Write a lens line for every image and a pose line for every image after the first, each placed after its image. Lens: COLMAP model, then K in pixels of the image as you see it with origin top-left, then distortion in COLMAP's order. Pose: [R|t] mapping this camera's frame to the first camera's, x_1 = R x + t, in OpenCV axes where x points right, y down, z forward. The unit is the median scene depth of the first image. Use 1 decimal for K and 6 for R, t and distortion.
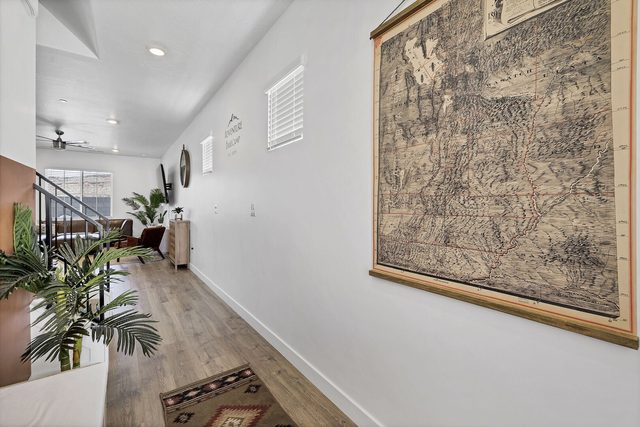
lens RADIAL K [[276.2, 0, 321.4], [0, 276.2, 207.5], [0, 0, 1]] dist [-0.002135, 0.000468]
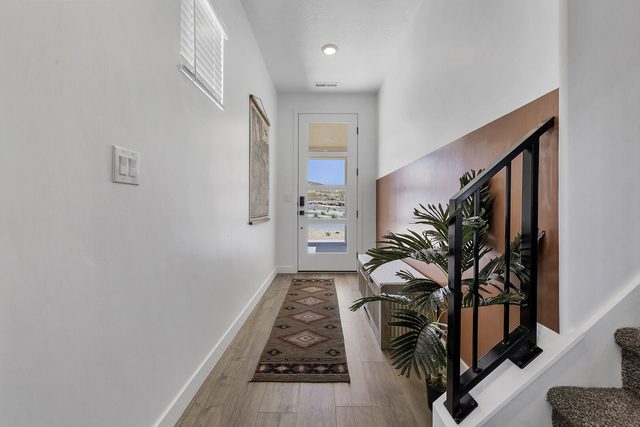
lens RADIAL K [[276.2, 0, 319.7], [0, 276.2, 209.7], [0, 0, 1]] dist [-0.002135, 0.000468]
pose [[-0.806282, -0.019599, 0.591207, -0.297506], [-0.008644, 0.999735, 0.021353, 0.023396], [-0.591469, 0.012106, -0.806237, 0.514461]]
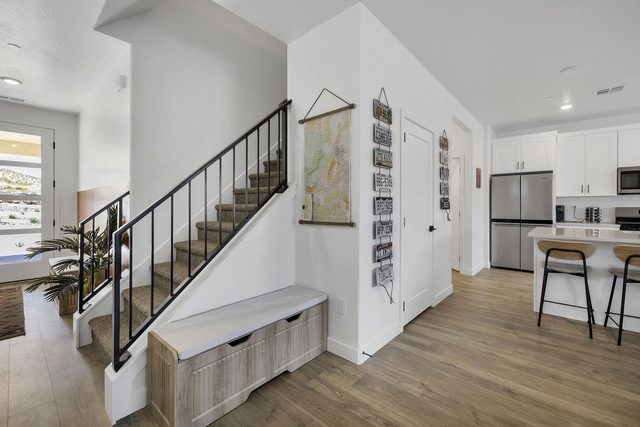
lens RADIAL K [[276.2, 0, 315.7], [0, 276.2, 202.8], [0, 0, 1]] dist [-0.002135, 0.000468]
pose [[-0.977953, -0.014550, -0.208318, -0.489617], [-0.012810, 0.999871, -0.009696, -0.006145], [0.208433, -0.006813, -0.978013, 0.764312]]
